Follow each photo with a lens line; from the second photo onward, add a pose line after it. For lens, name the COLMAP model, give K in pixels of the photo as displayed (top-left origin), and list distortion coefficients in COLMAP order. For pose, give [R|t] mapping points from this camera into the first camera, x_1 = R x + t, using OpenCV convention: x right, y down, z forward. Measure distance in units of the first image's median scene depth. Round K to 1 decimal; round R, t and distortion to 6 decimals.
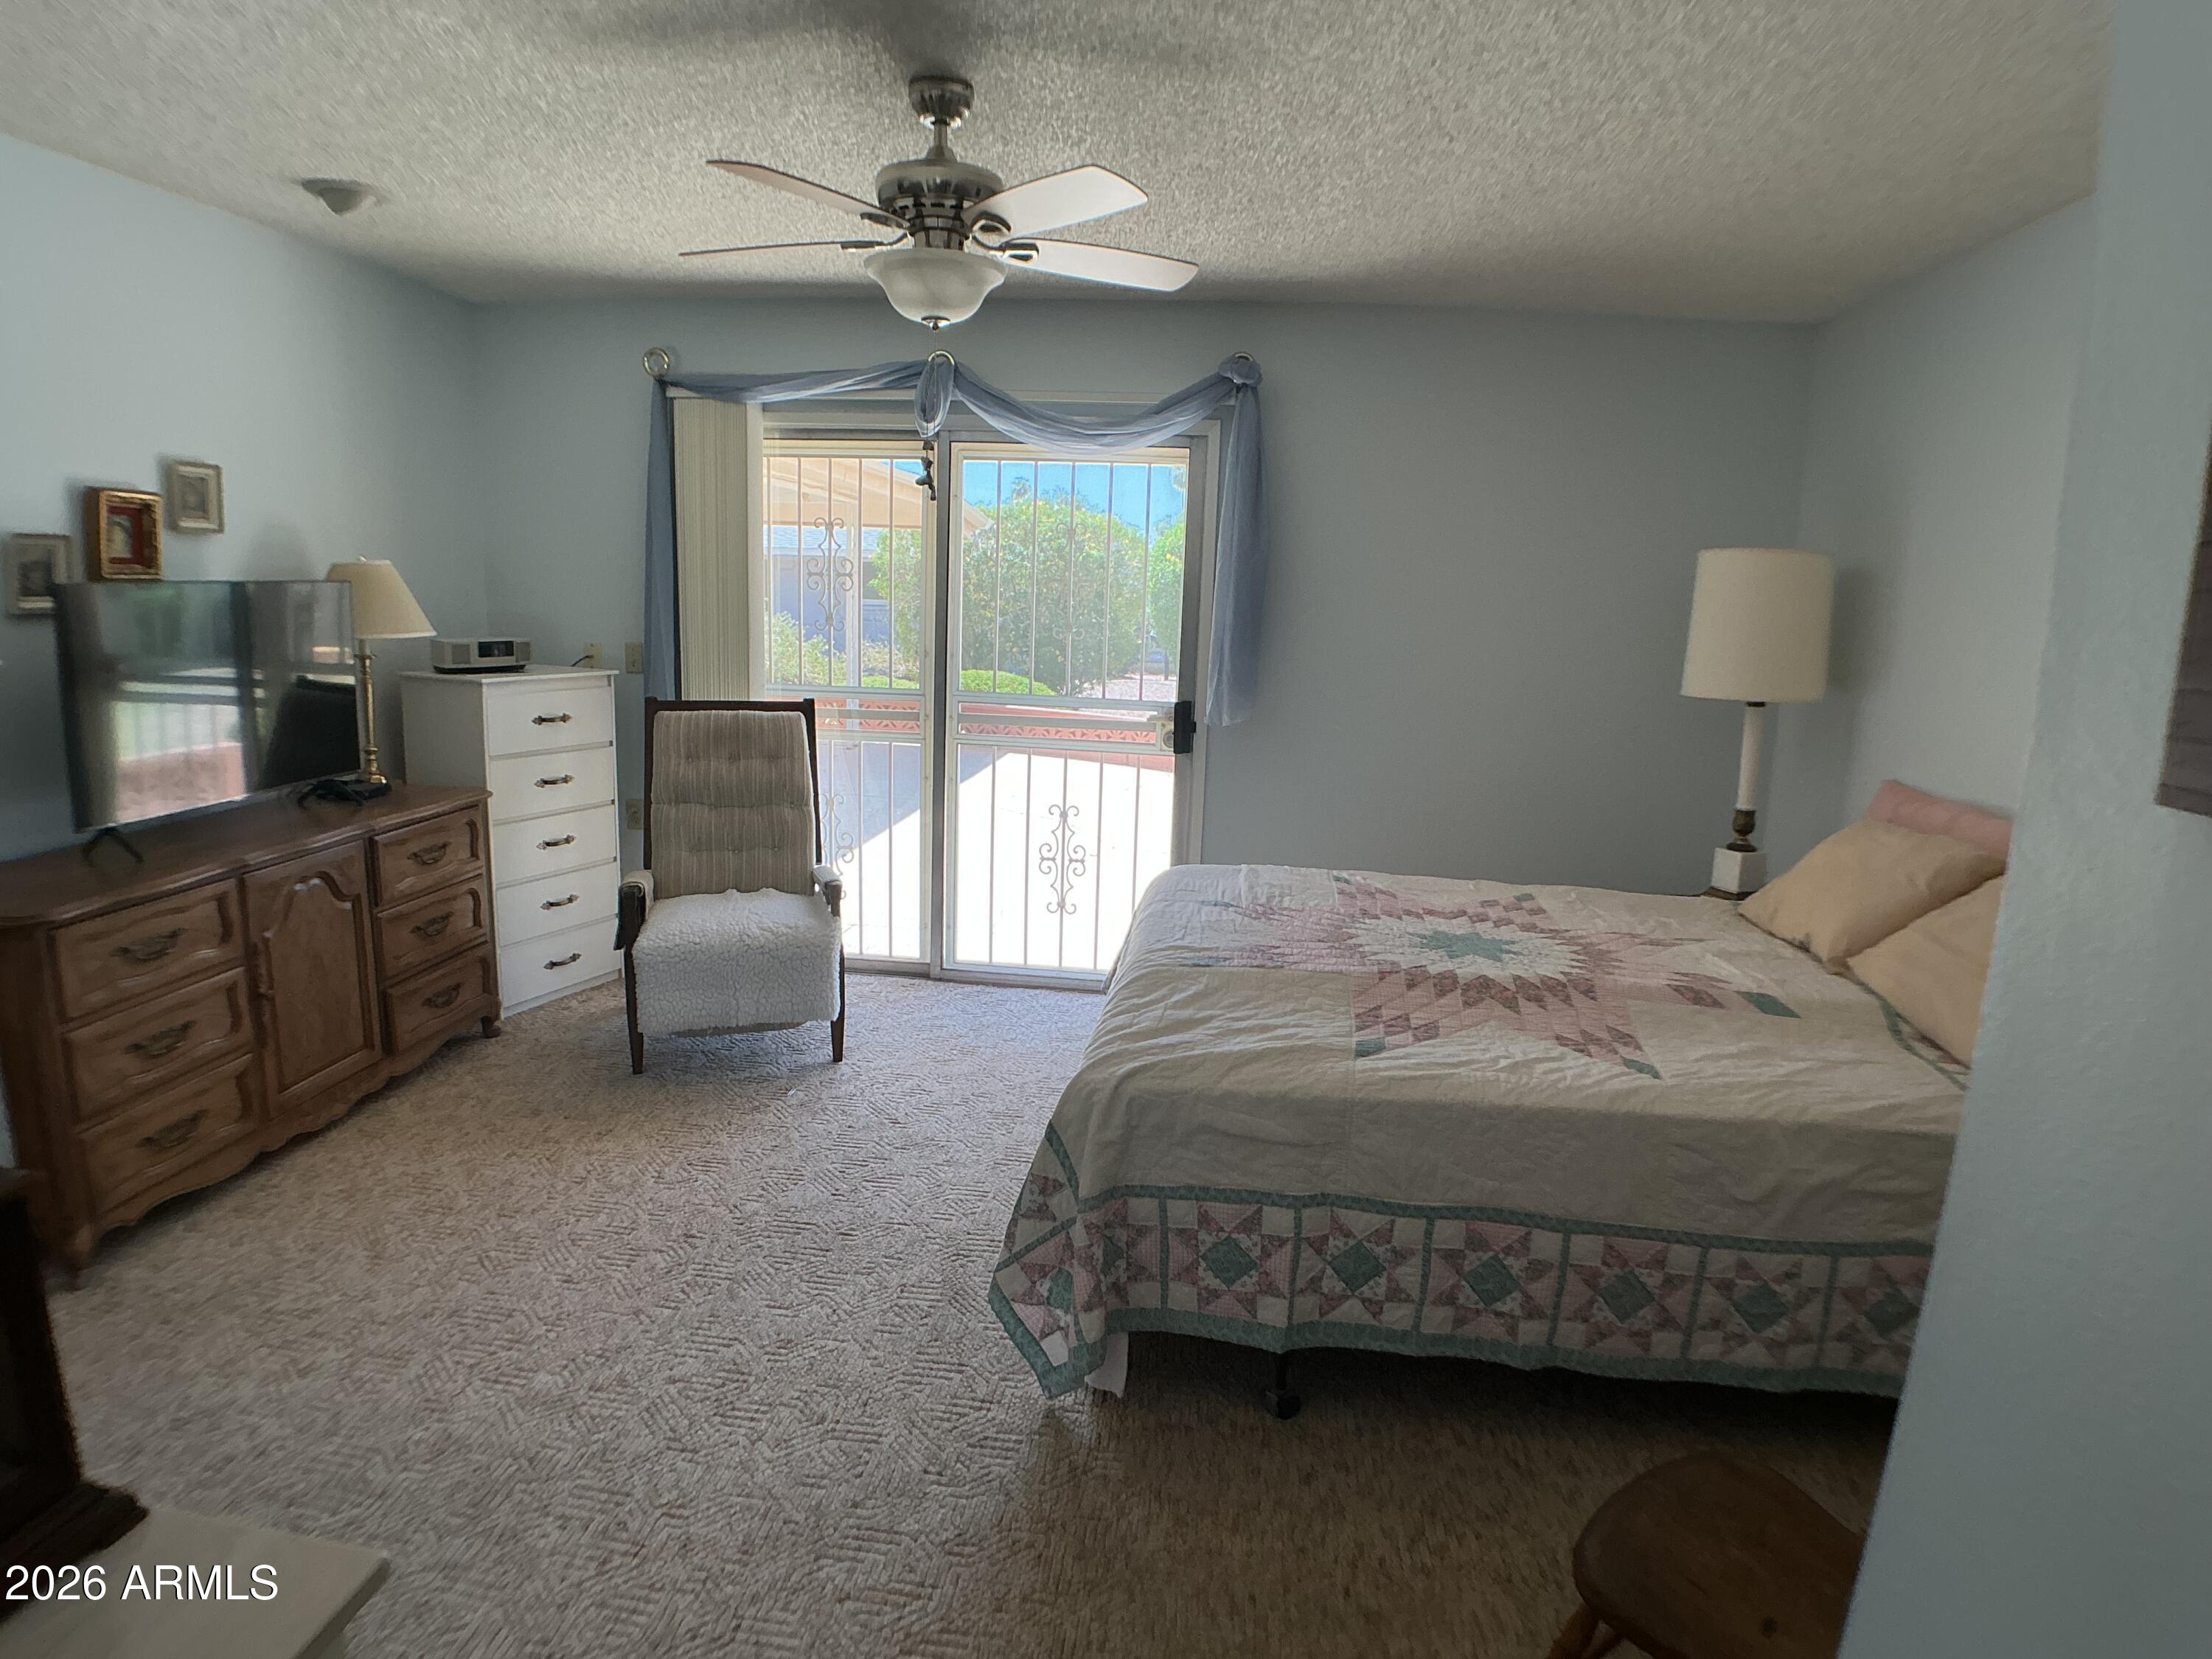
lens RADIAL K [[1267.4, 0, 1115.4], [0, 1267.4, 835.3], [0, 0, 1]] dist [-0.081895, 0.002918]
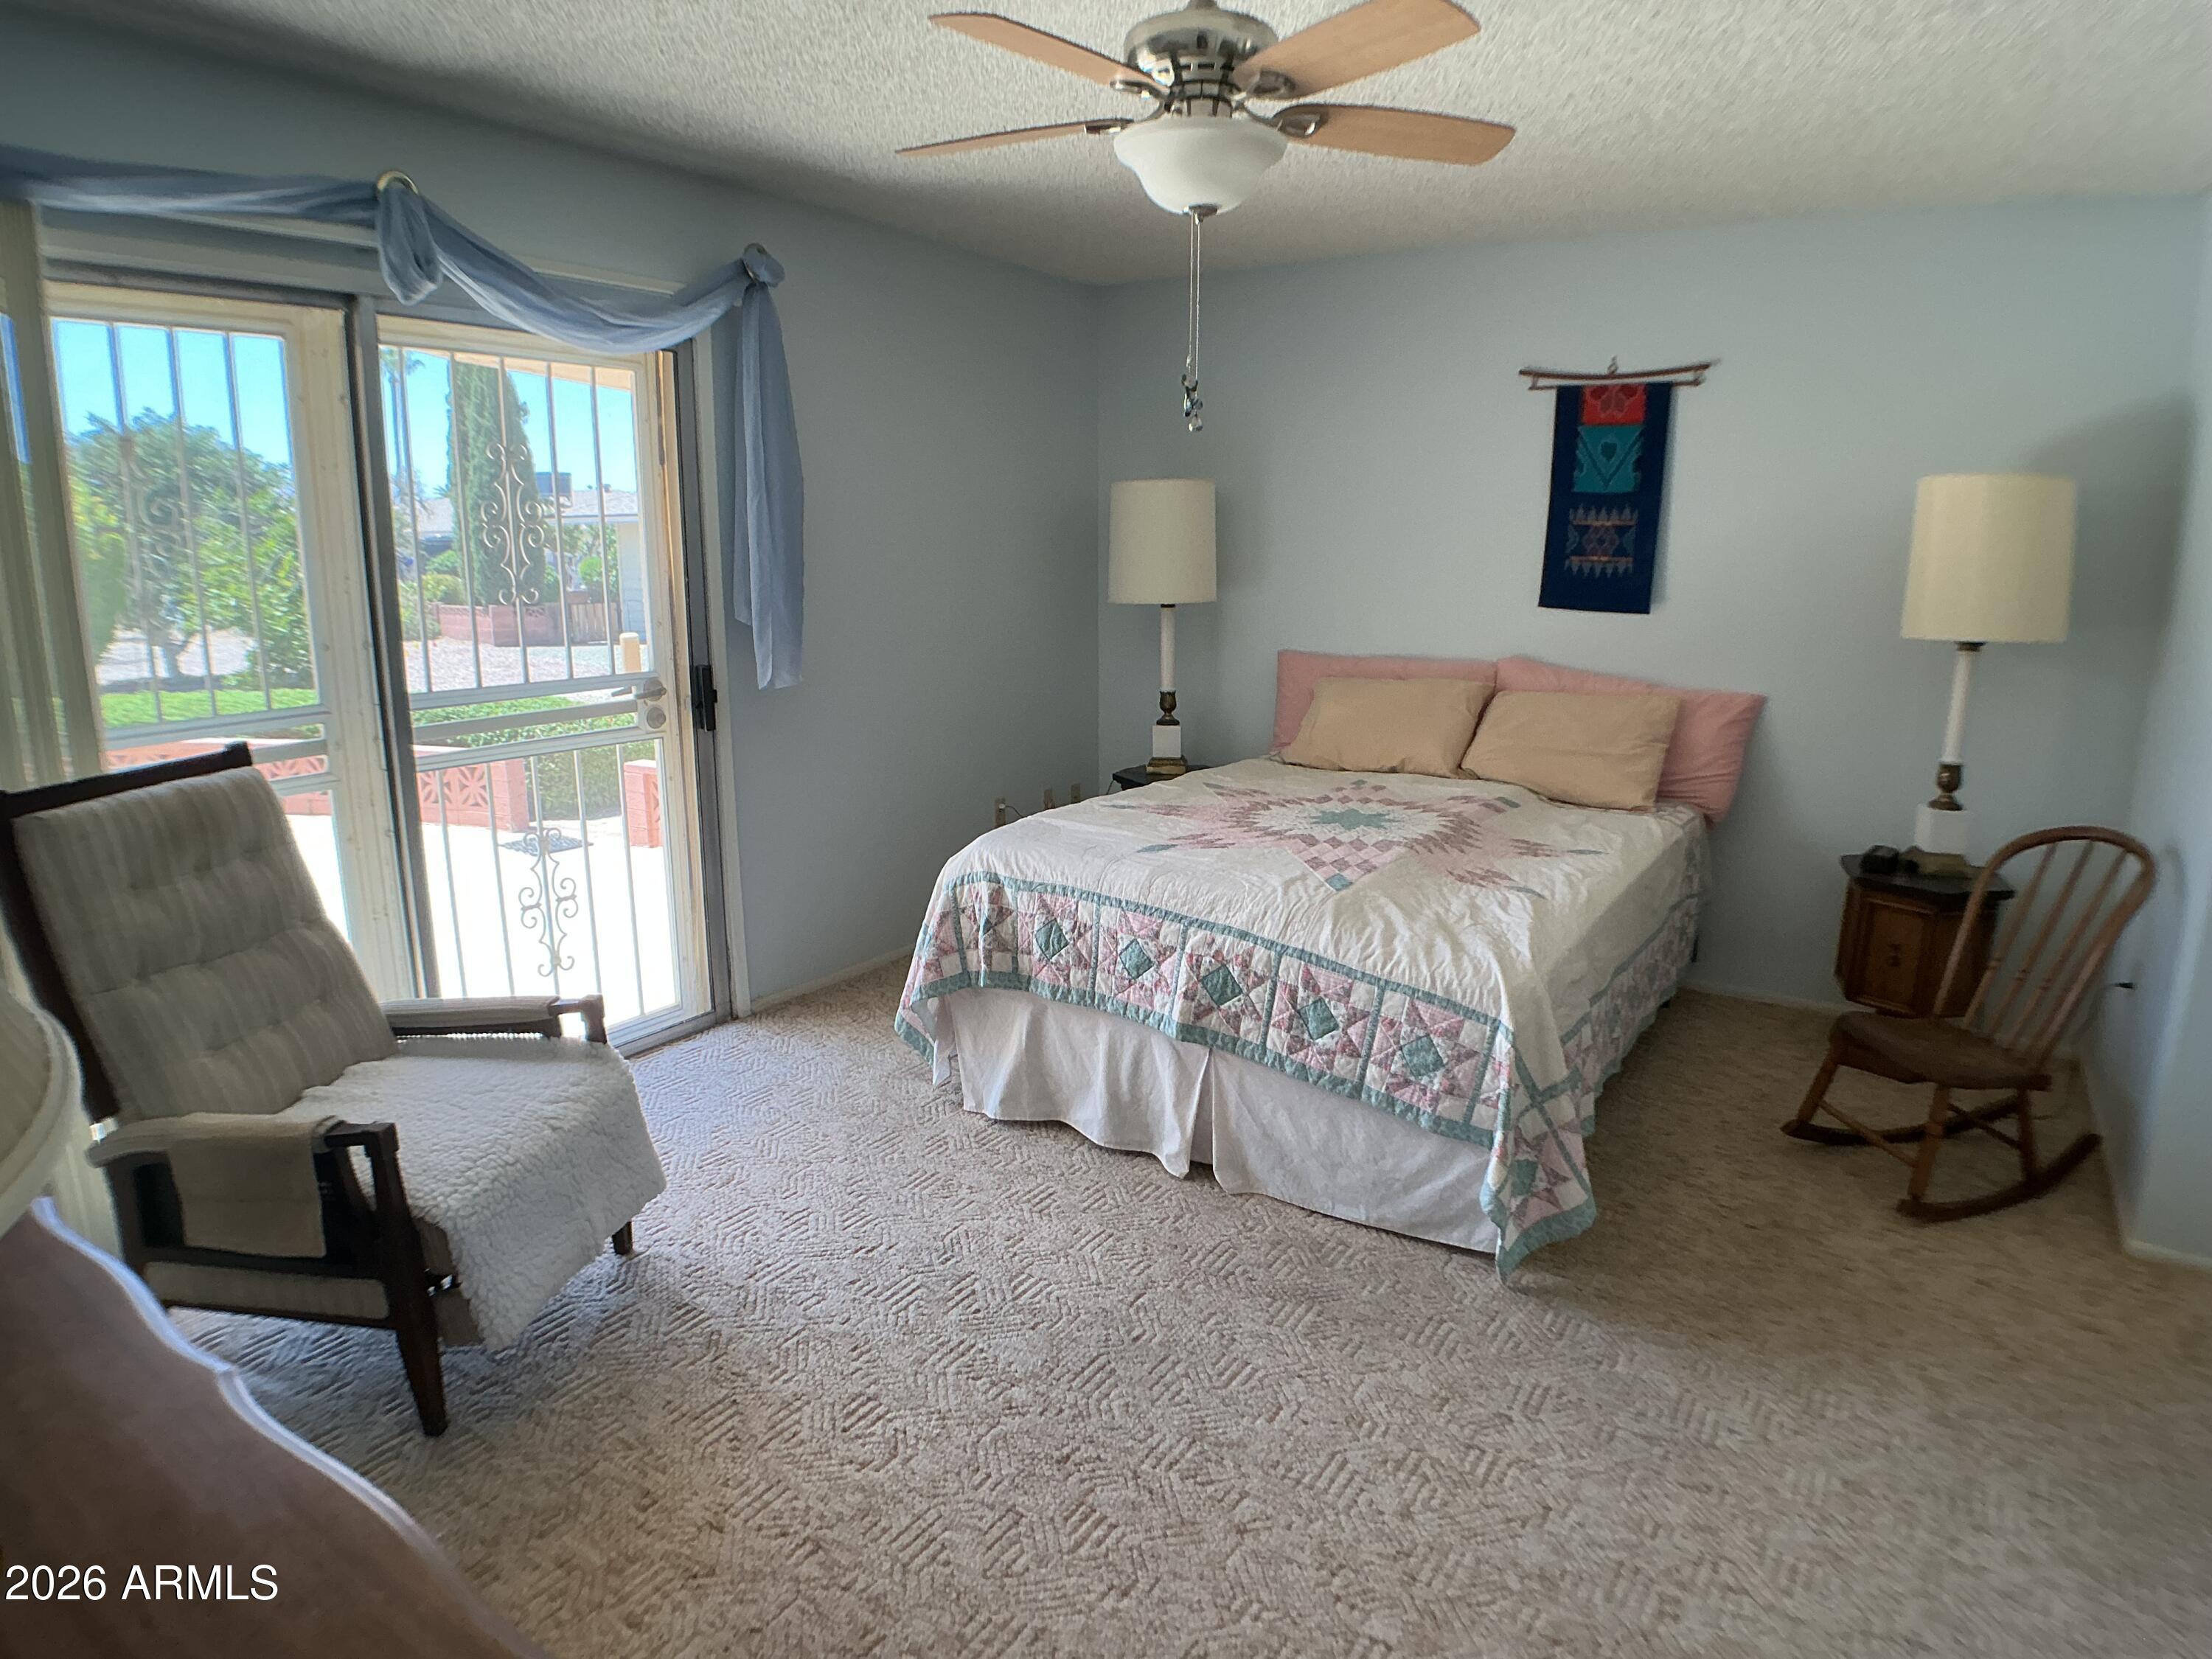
lens RADIAL K [[1267.4, 0, 1115.4], [0, 1267.4, 835.3], [0, 0, 1]] dist [-0.081895, 0.002918]
pose [[0.471510, -0.234012, 0.850245, -0.644493], [0.180246, 0.969369, 0.166842, -0.105021], [-0.863244, 0.074586, 0.499246, 0.450356]]
